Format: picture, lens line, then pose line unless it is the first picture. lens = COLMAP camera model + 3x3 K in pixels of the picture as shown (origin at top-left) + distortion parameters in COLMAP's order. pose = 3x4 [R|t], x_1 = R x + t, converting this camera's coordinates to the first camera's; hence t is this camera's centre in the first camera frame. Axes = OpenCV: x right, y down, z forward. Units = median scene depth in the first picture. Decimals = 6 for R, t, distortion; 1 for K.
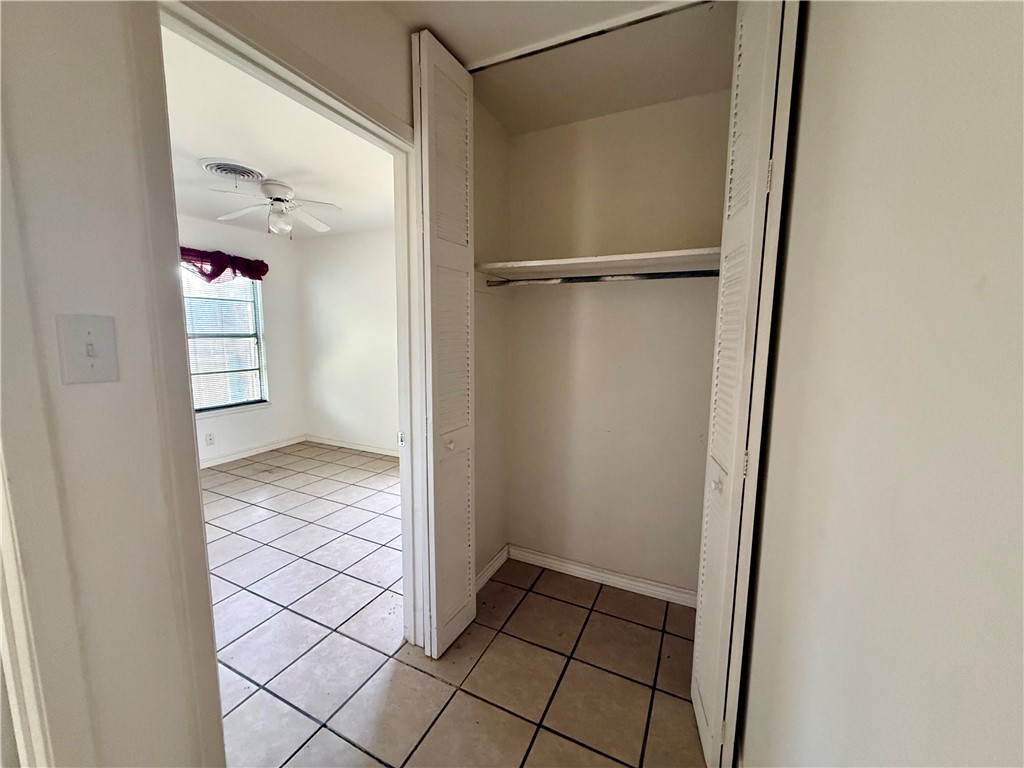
lens RADIAL K [[410.1, 0, 510.4], [0, 410.1, 385.2], [0, 0, 1]] dist [-0.000200, 0.000557]
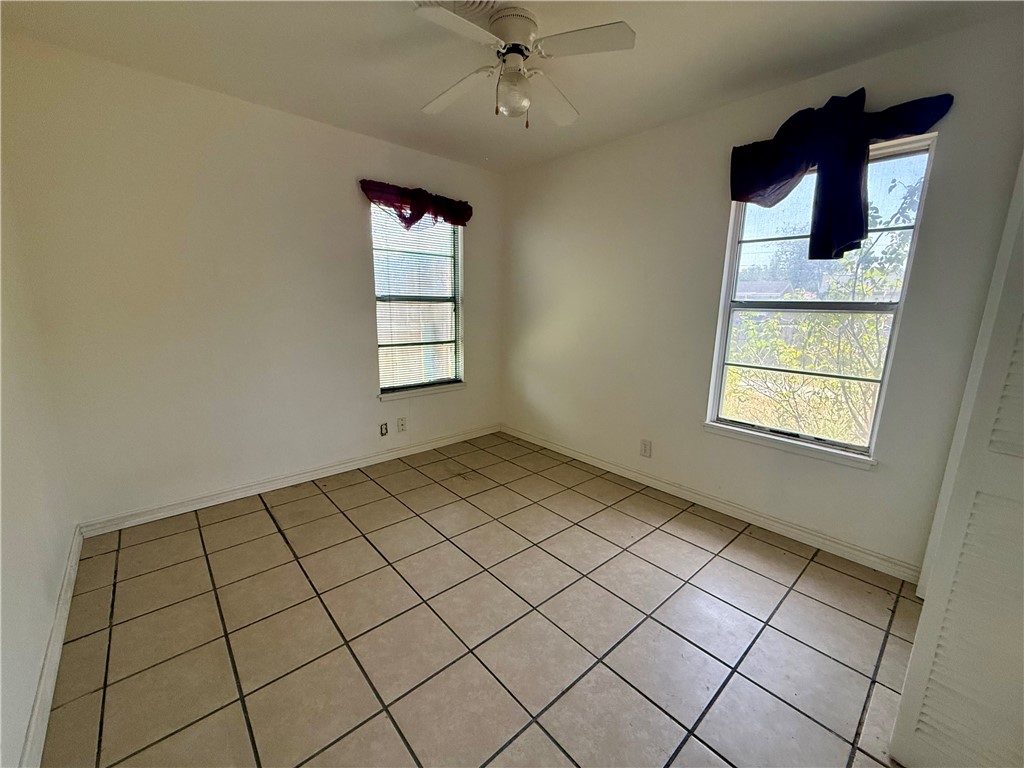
lens RADIAL K [[410.1, 0, 510.8], [0, 410.1, 384.4], [0, 0, 1]] dist [-0.000200, 0.000557]
pose [[0.926407, 0.079579, -0.368018, -0.215741], [-0.055970, 0.995656, 0.074405, -0.022370], [0.372340, -0.048331, 0.926837, 0.298645]]
